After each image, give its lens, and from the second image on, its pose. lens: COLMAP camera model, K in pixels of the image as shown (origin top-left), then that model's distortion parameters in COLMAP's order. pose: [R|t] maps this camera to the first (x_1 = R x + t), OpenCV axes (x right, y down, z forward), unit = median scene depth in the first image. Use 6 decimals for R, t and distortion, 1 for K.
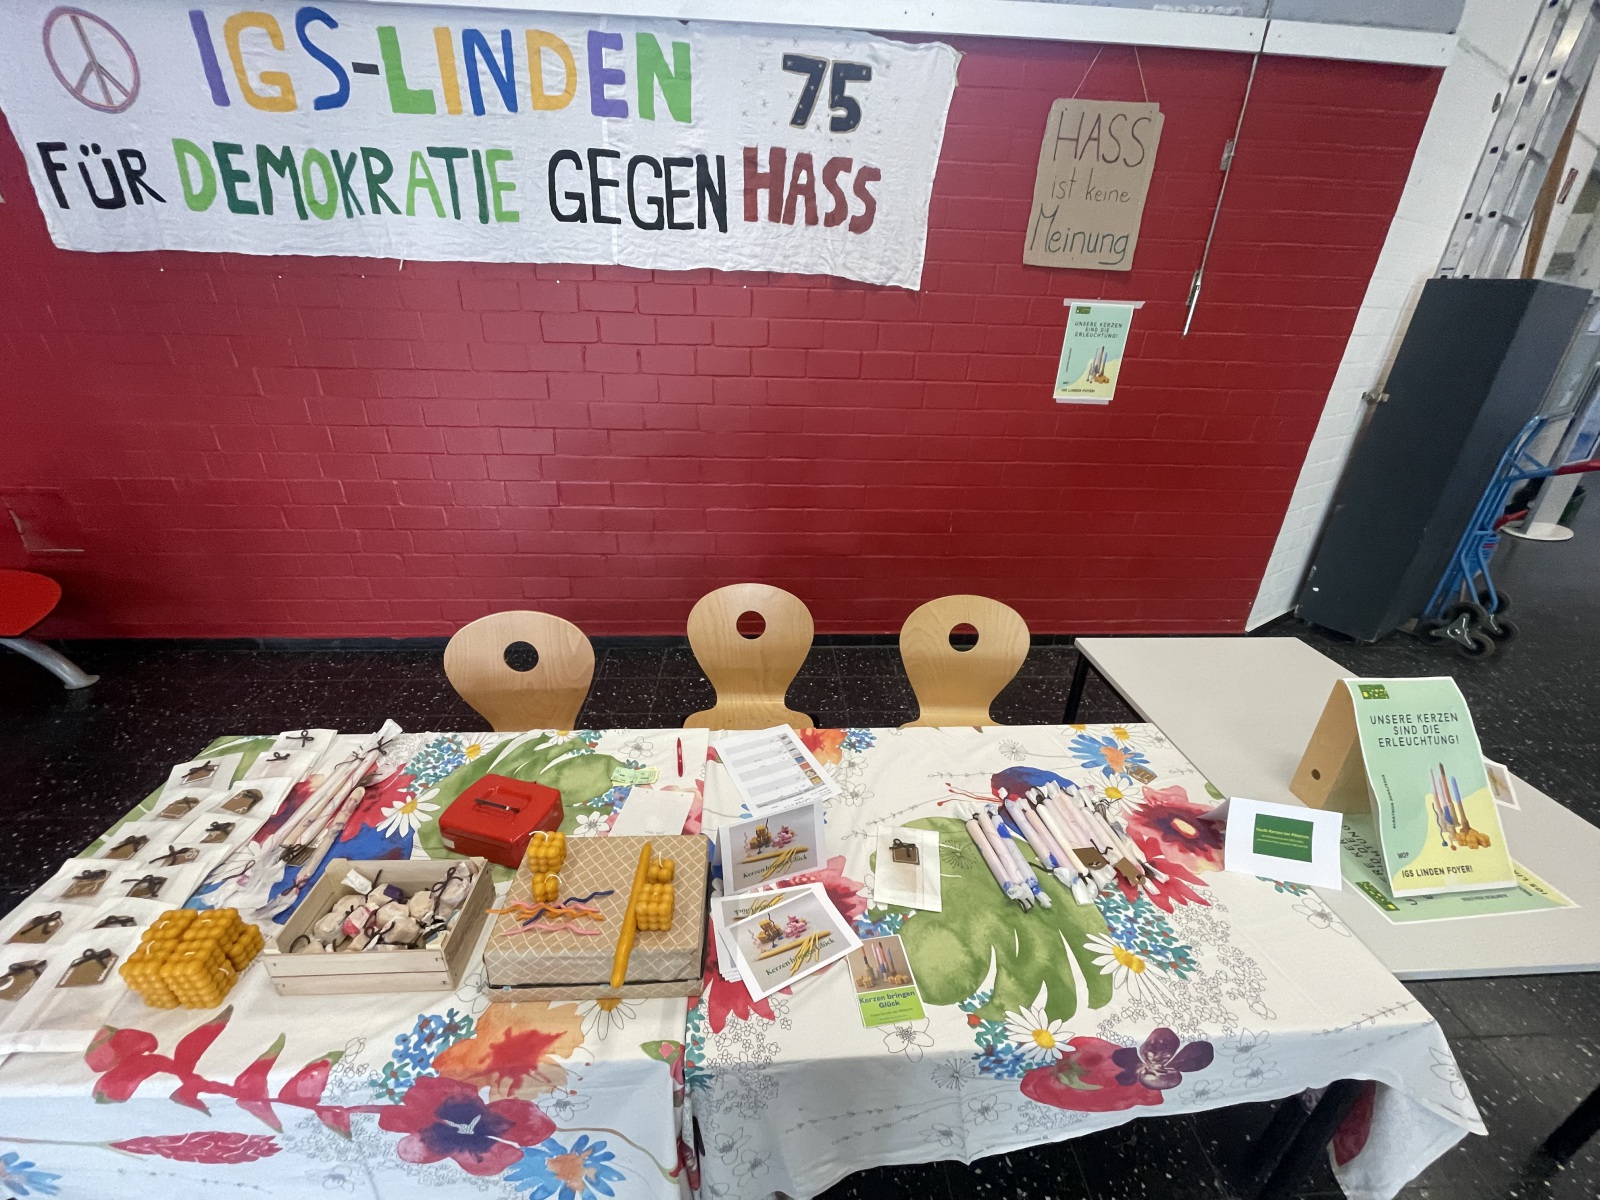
lens RADIAL K [[645.7, 0, 787.3], [0, 645.7, 592.3], [0, 0, 1]] dist [-0.047124, -0.000796]
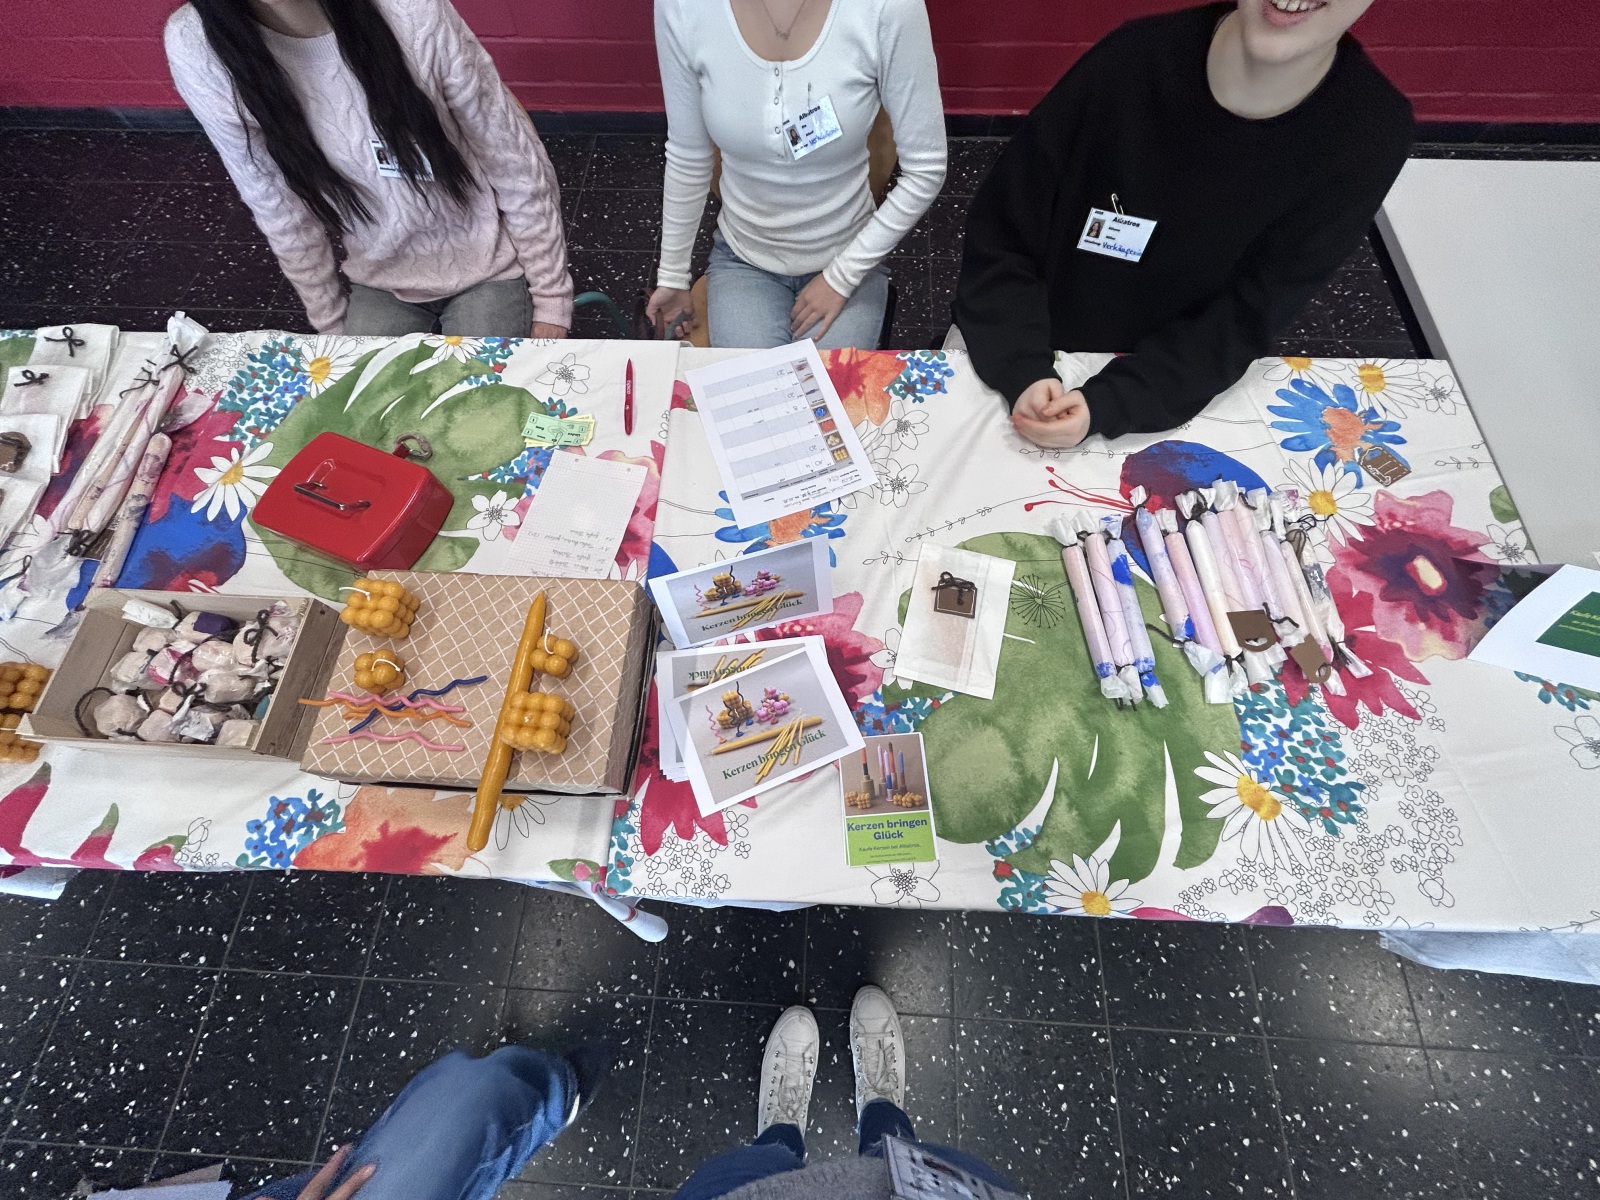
lens RADIAL K [[639.6, 0, 805.8], [0, 639.6, 595.6], [0, 0, 1]] dist [0.001855, -0.003379]
pose [[0.994164, 0.079035, -0.073426, 0.081106], [-0.008662, 0.736914, 0.675931, -0.033989], [0.107531, -0.671350, 0.733298, 0.516510]]
